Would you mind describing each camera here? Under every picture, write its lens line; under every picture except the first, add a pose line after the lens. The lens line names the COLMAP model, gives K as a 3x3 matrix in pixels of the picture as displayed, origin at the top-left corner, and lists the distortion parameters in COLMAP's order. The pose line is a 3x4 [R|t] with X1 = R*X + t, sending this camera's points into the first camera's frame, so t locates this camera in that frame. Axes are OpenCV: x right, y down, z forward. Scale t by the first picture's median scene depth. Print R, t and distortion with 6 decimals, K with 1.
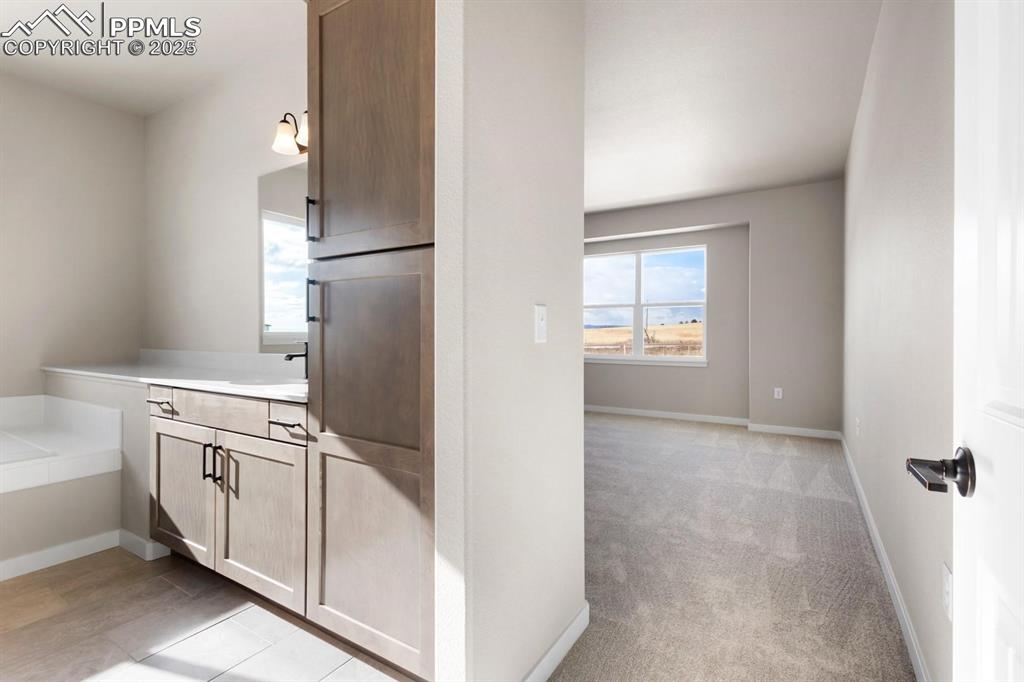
lens RADIAL K [[473.4, 0, 512.6], [0, 473.4, 336.7], [0, 0, 1]] dist [0.005476, -0.000463]
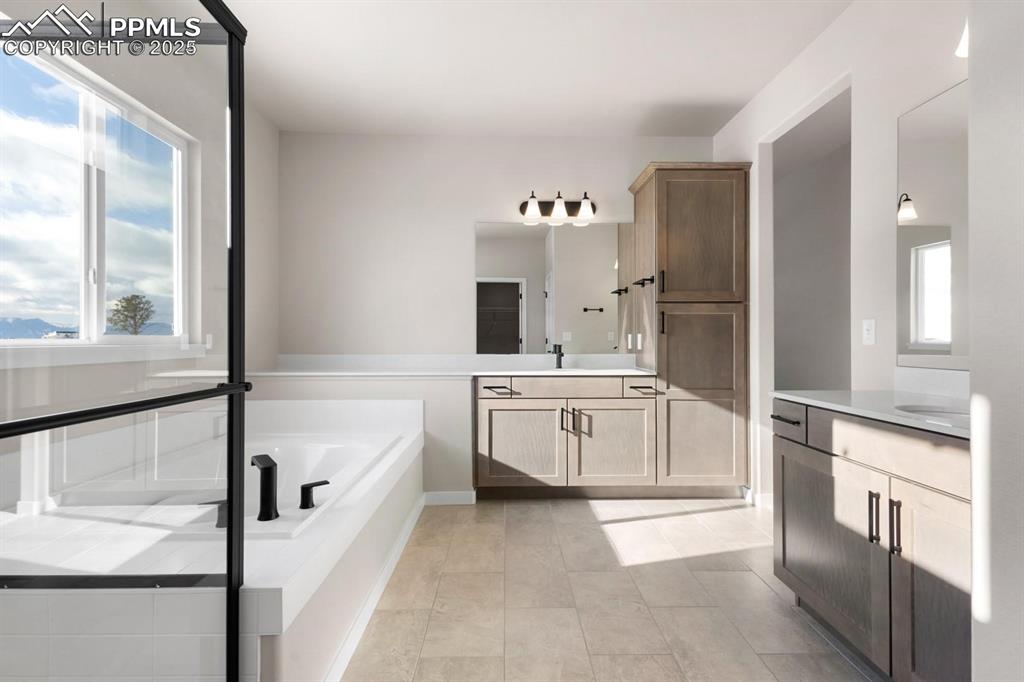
lens RADIAL K [[473.4, 0, 512.6], [0, 473.4, 336.7], [0, 0, 1]] dist [0.005476, -0.000463]
pose [[0.834930, 0.000677, 0.550356, -0.738706], [0.003337, 0.999975, -0.006292, -0.003311], [-0.550346, 0.007090, 0.834907, -0.110430]]
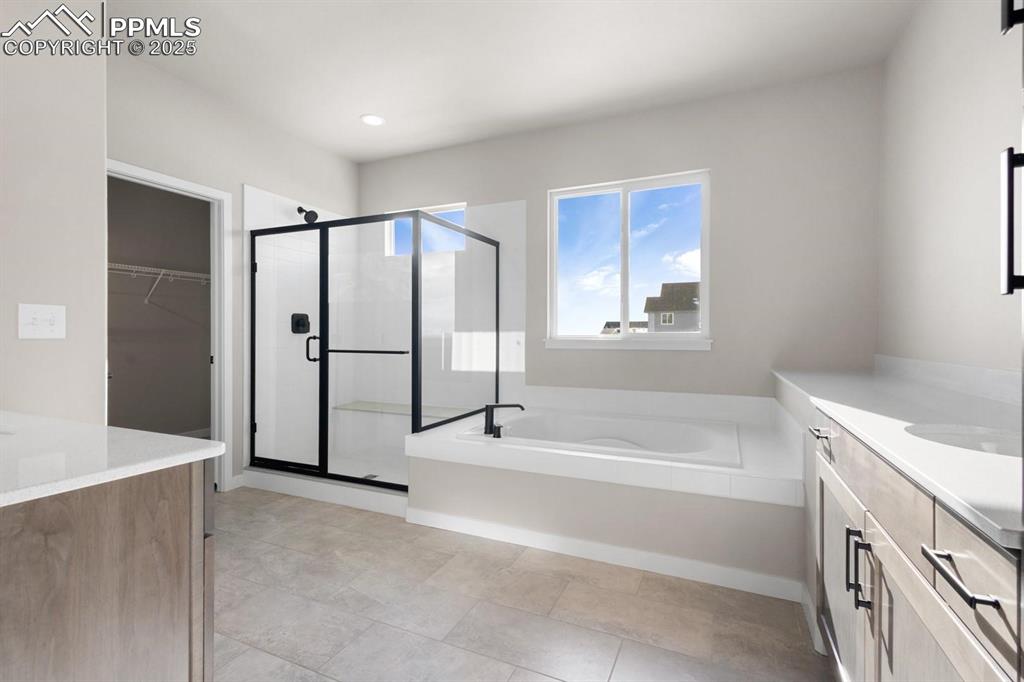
lens RADIAL K [[473.4, 0, 512.6], [0, 473.4, 336.7], [0, 0, 1]] dist [0.005476, -0.000463]
pose [[0.134408, 0.001000, -0.990926, -0.061291], [-0.006817, 0.999977, 0.000085, -0.000148], [0.990903, 0.006743, 0.134411, 0.230769]]
